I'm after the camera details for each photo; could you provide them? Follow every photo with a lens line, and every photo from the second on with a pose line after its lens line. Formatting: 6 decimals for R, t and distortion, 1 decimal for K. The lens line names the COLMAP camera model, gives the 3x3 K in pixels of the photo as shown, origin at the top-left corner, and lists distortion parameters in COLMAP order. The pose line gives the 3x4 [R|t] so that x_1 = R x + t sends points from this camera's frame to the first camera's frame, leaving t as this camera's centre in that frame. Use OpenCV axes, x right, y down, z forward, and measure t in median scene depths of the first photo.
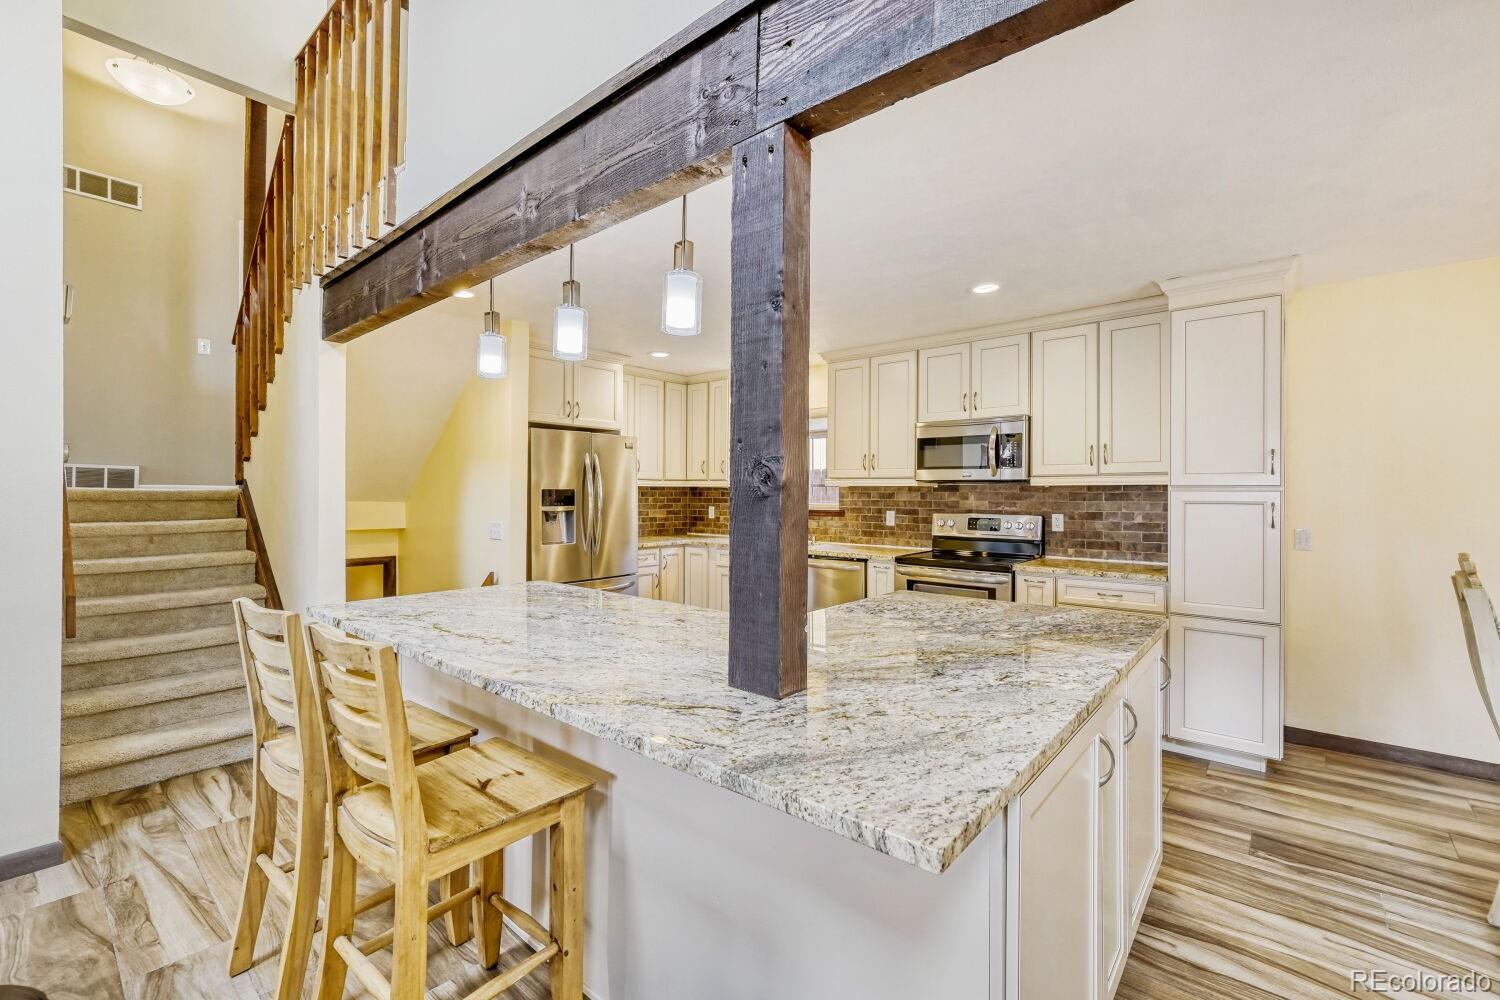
lens RADIAL K [[635.9, 0, 753.3], [0, 635.9, 491.7], [0, 0, 1]] dist [0.001217, -0.000034]
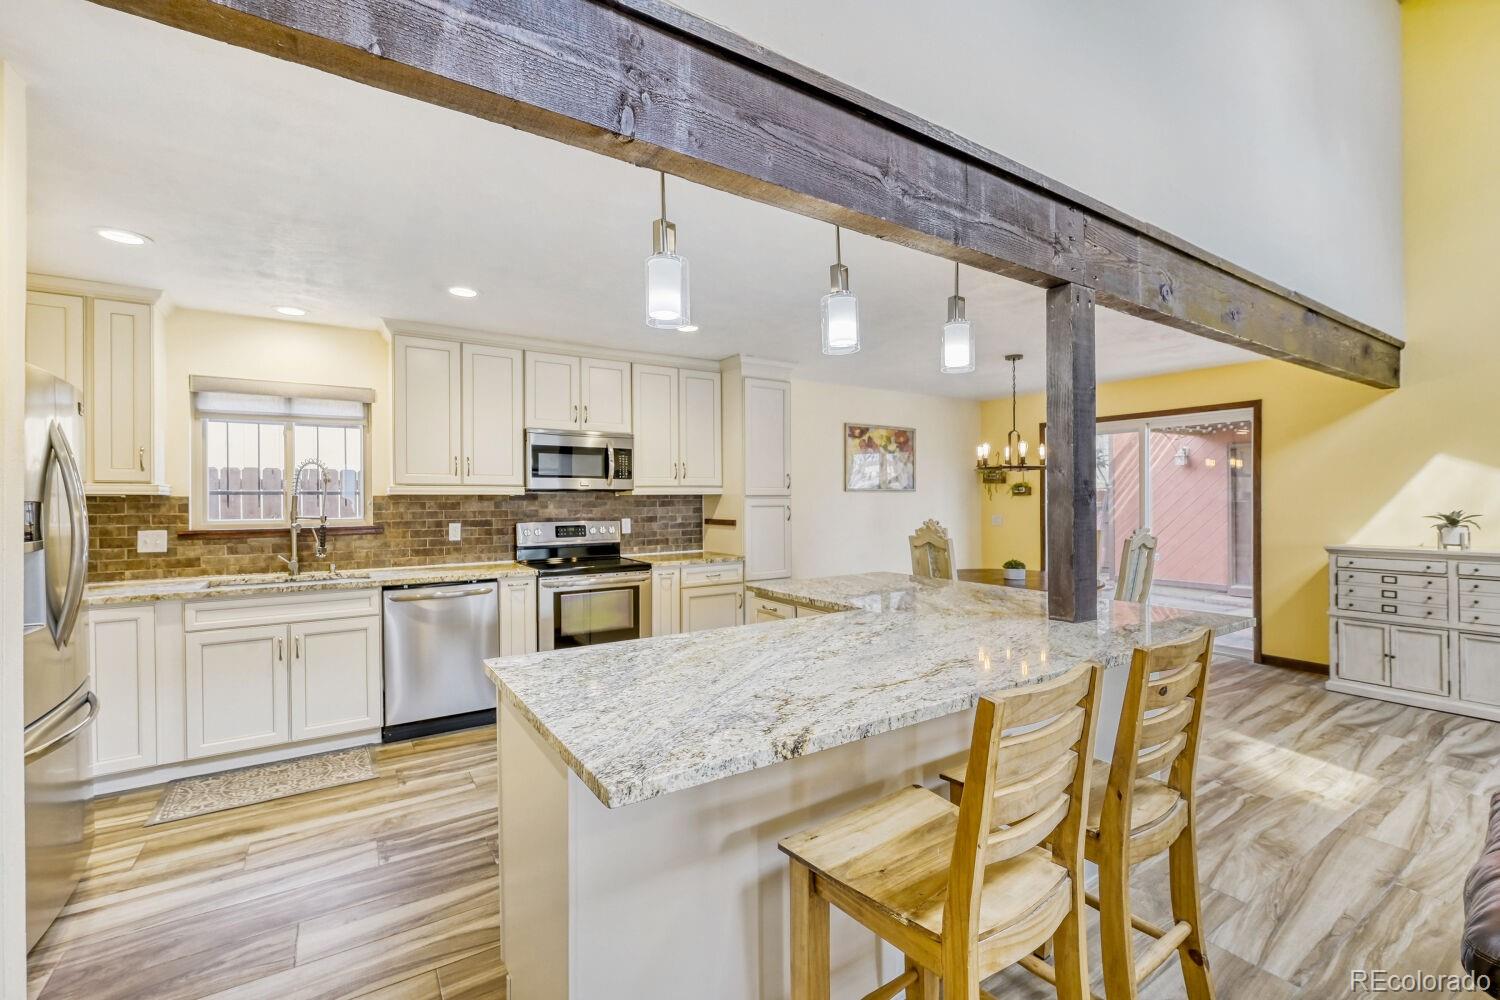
lens RADIAL K [[643.4, 0, 750.0], [0, 643.4, 500.0], [0, 0, 1]] dist [-0.000596, 0.000204]
pose [[0.279890, -0.006733, 0.960008, -0.589535], [0.004675, 0.999973, 0.005651, -0.005082], [-0.960021, 0.002907, 0.279914, 0.433027]]
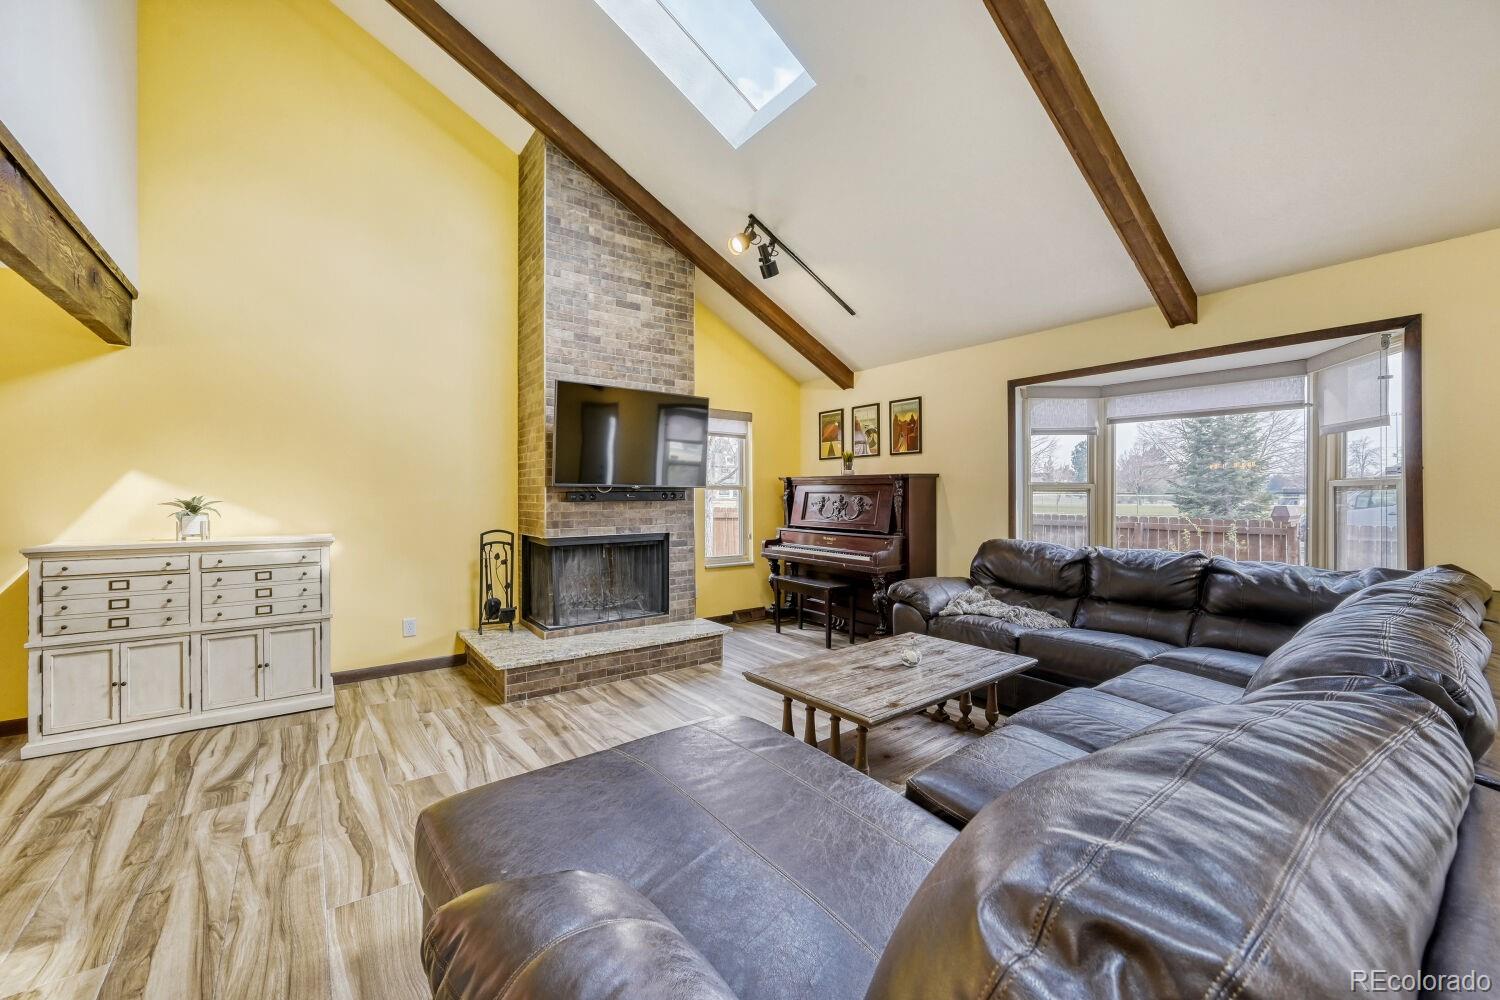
lens RADIAL K [[595.6, 0, 750.8], [0, 595.6, 494.4], [0, 0, 1]] dist [-0.002946, -0.000070]
pose [[-0.976322, -0.004799, 0.216267, -0.258331], [-0.006414, 0.999957, -0.006766, 0.019075], [-0.216225, -0.007993, -0.976311, 0.297251]]
